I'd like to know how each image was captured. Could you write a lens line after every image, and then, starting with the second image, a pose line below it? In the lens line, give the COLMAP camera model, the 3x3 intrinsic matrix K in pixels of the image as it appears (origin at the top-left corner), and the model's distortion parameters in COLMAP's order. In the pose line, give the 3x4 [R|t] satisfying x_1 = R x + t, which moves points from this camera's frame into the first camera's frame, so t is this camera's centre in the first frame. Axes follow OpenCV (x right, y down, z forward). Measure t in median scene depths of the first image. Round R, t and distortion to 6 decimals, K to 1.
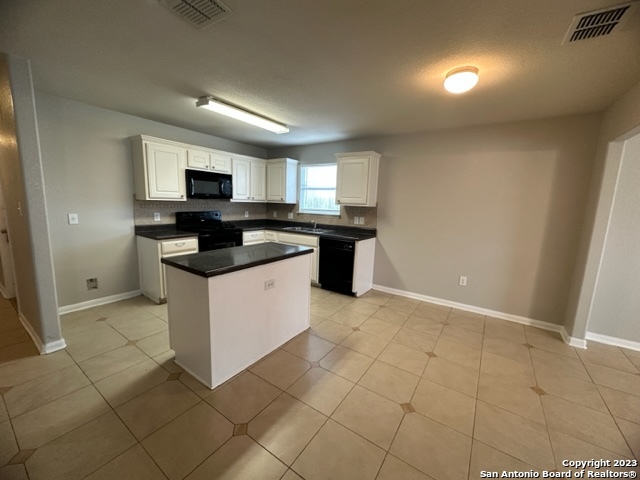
lens RADIAL K [[256.5, 0, 319.5], [0, 256.5, 240.0], [0, 0, 1]] dist [-0.005542, 0.000837]
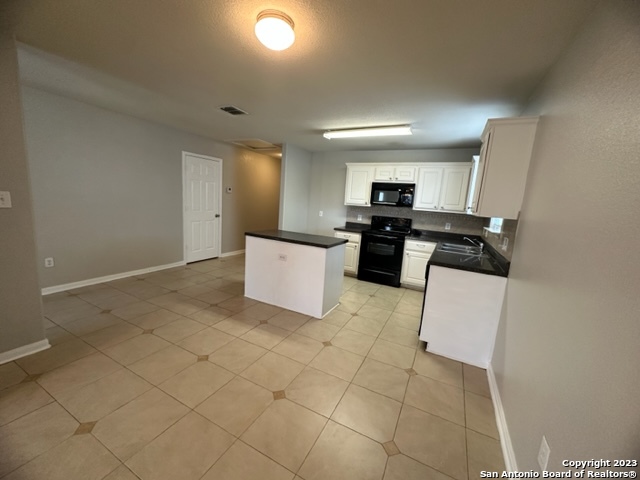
lens RADIAL K [[256.5, 0, 321.3], [0, 256.5, 241.2], [0, 0, 1]] dist [-0.005542, 0.000837]
pose [[0.132705, 0.129539, -0.982654, 0.743142], [-0.212071, 0.972174, 0.099518, -0.060876], [0.968202, 0.195186, 0.156484, 0.599442]]
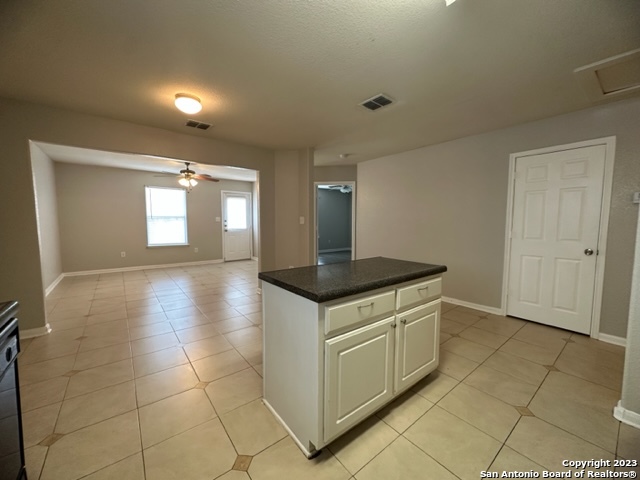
lens RADIAL K [[256.5, 0, 319.1], [0, 256.5, 241.1], [0, 0, 1]] dist [-0.005542, 0.000837]
pose [[-0.955277, -0.064796, 0.288525, -0.247520], [0.004667, 0.972273, 0.233801, -0.136189], [-0.295675, 0.224691, -0.928488, 1.125087]]
